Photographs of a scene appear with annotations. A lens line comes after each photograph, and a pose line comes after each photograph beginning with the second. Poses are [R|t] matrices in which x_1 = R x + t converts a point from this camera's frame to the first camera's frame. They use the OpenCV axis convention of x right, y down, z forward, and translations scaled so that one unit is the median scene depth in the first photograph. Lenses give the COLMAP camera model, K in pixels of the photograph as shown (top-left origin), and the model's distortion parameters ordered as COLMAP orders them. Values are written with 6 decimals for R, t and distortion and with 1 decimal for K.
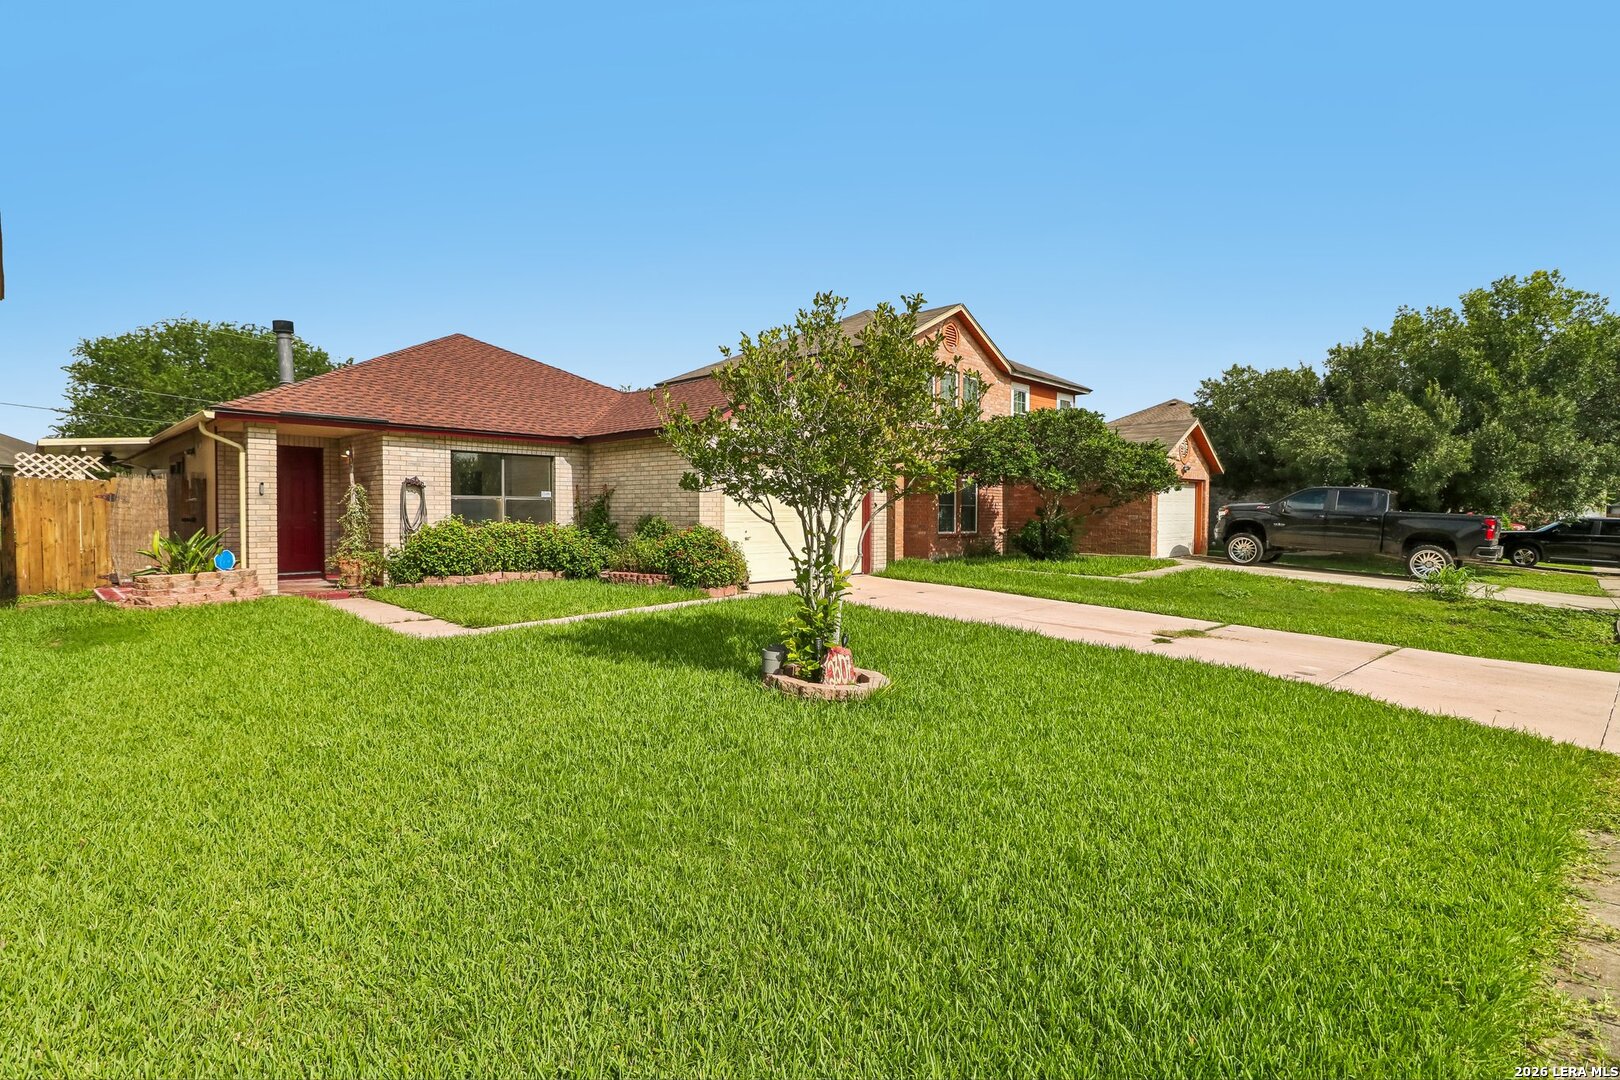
lens RADIAL K [[775.6, 0, 799.4], [0, 775.6, 525.7], [0, 0, 1]] dist [-0.009777, -0.005455]
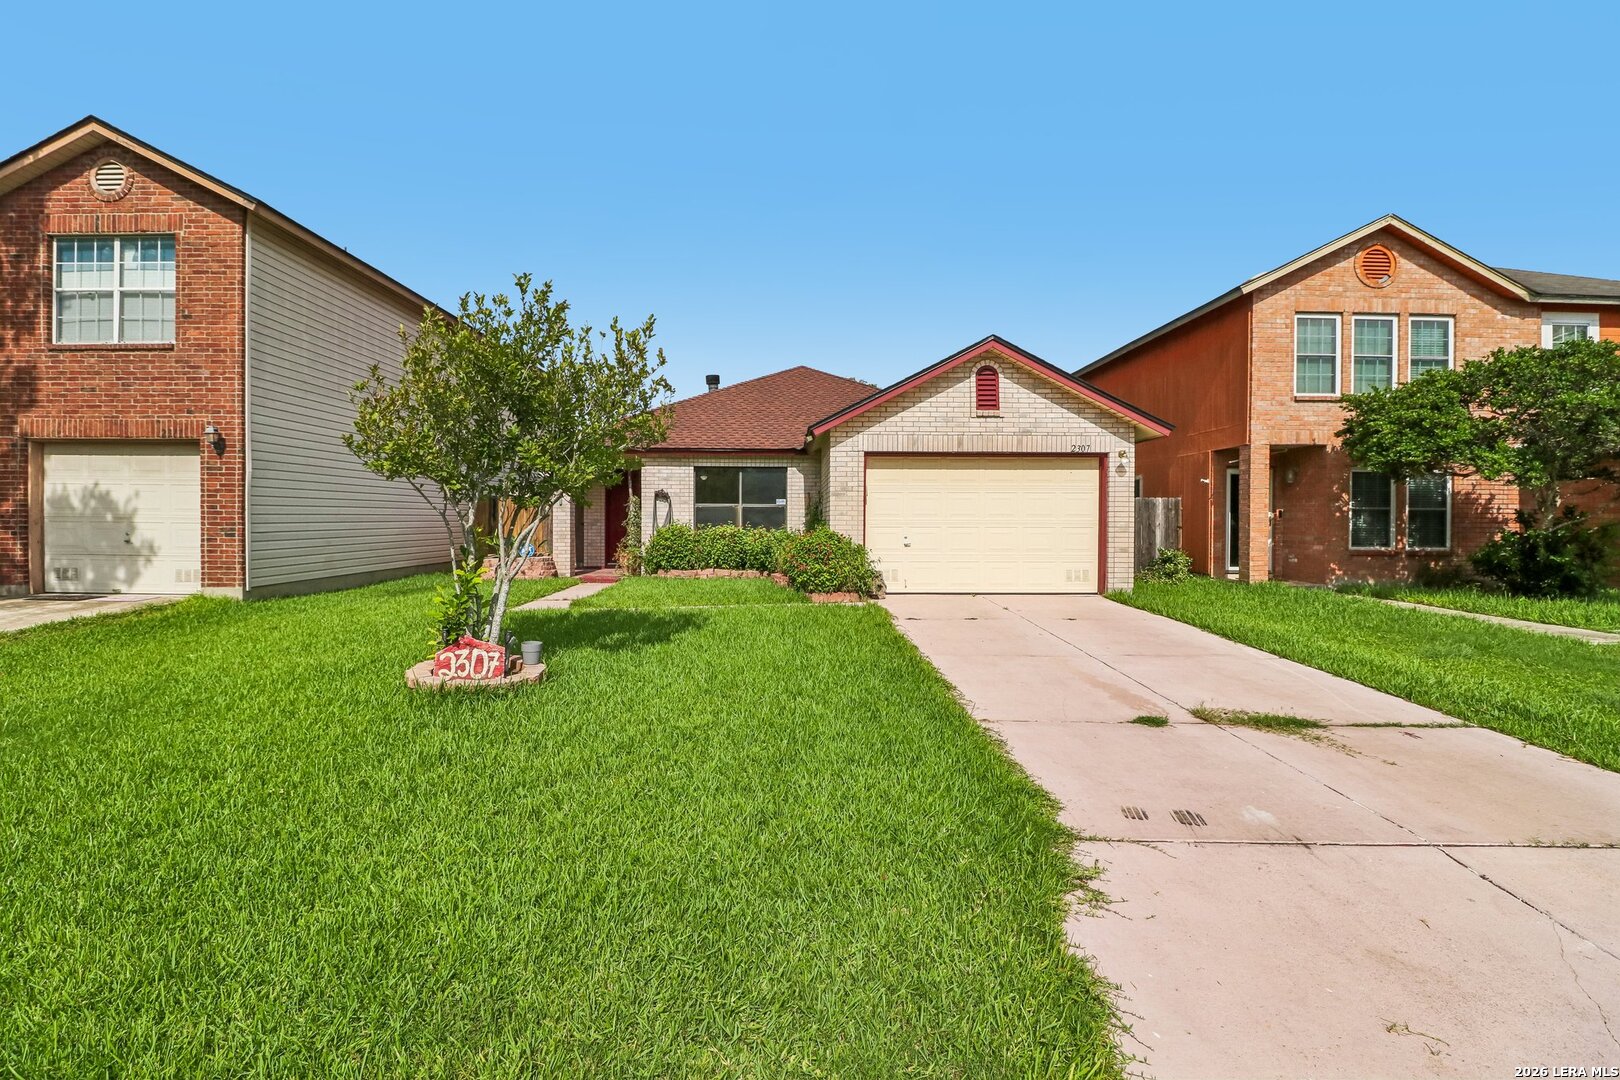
lens RADIAL K [[755.4, 0, 801.0], [0, 755.4, 524.4], [0, 0, 1]] dist [-0.004206, -0.007849]
pose [[0.711276, 0.001240, -0.702912, 0.511461], [-0.014443, 0.999813, -0.012852, 0.005886], [0.702764, 0.019294, 0.711161, 0.286430]]
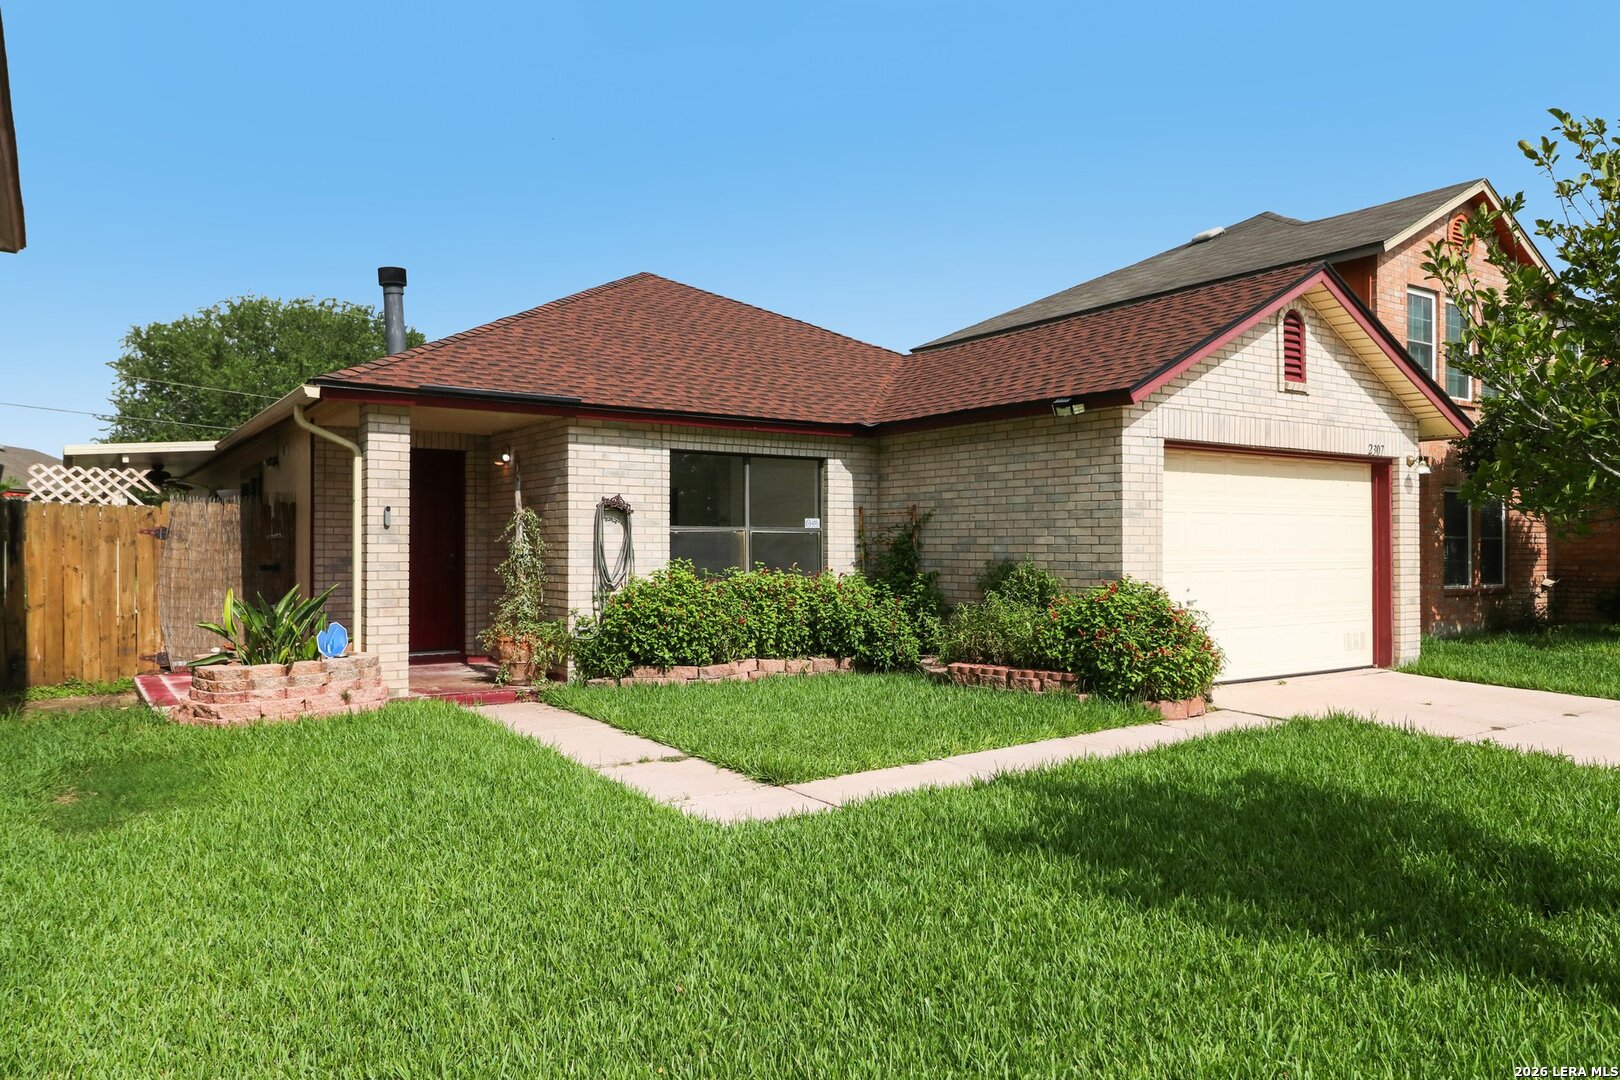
lens RADIAL K [[1106.0, 0, 802.7], [0, 1106.0, 533.6], [0, 0, 1]] dist [0.002850, 0.010326]
pose [[0.978598, -0.005675, -0.205702, -0.183766], [-0.000563, 0.999542, -0.030254, -0.008531], [0.205779, 0.029722, 0.978147, 0.204937]]
